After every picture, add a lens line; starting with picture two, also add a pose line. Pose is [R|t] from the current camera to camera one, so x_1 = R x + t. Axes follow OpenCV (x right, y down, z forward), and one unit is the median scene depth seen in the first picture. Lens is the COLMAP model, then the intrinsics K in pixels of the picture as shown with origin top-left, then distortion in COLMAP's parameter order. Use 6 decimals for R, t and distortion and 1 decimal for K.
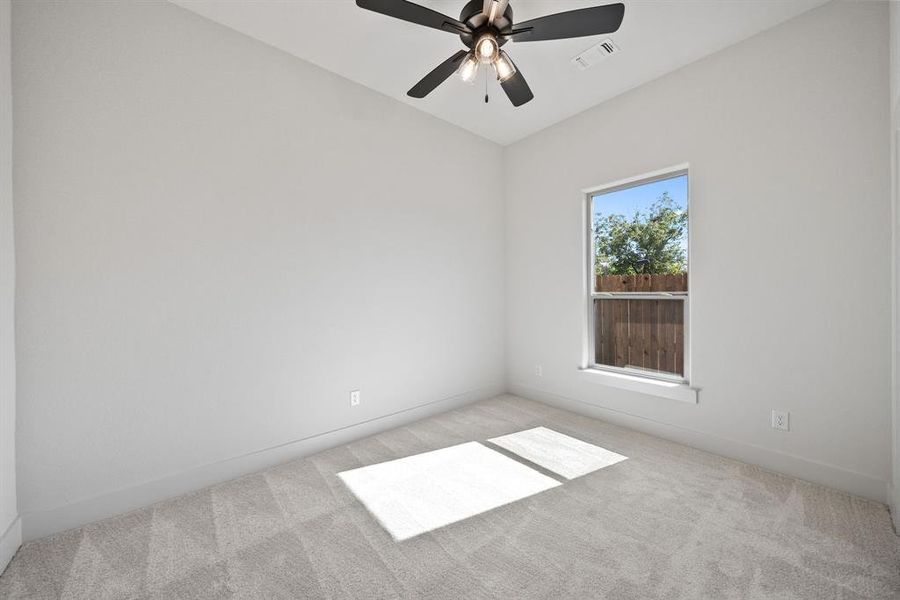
lens RADIAL K [[356.5, 0, 456.3], [0, 356.5, 295.1], [0, 0, 1]] dist [-0.001244, -0.000035]
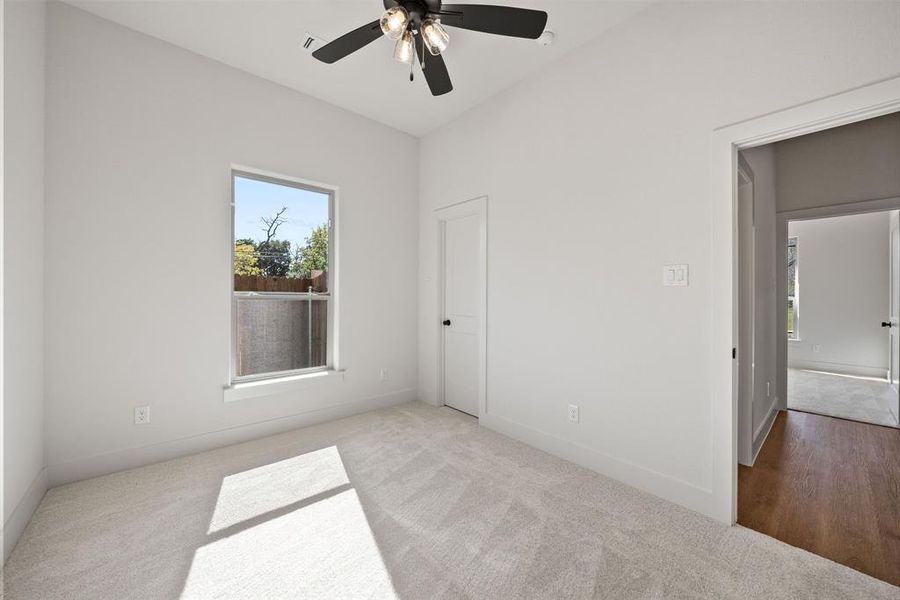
lens RADIAL K [[356.5, 0, 456.3], [0, 356.5, 295.1], [0, 0, 1]] dist [-0.001244, -0.000035]
pose [[-0.062160, 0.006372, 0.998046, -0.590136], [0.003911, 0.999973, -0.006141, 0.010577], [-0.998059, 0.003521, -0.062183, 0.672989]]
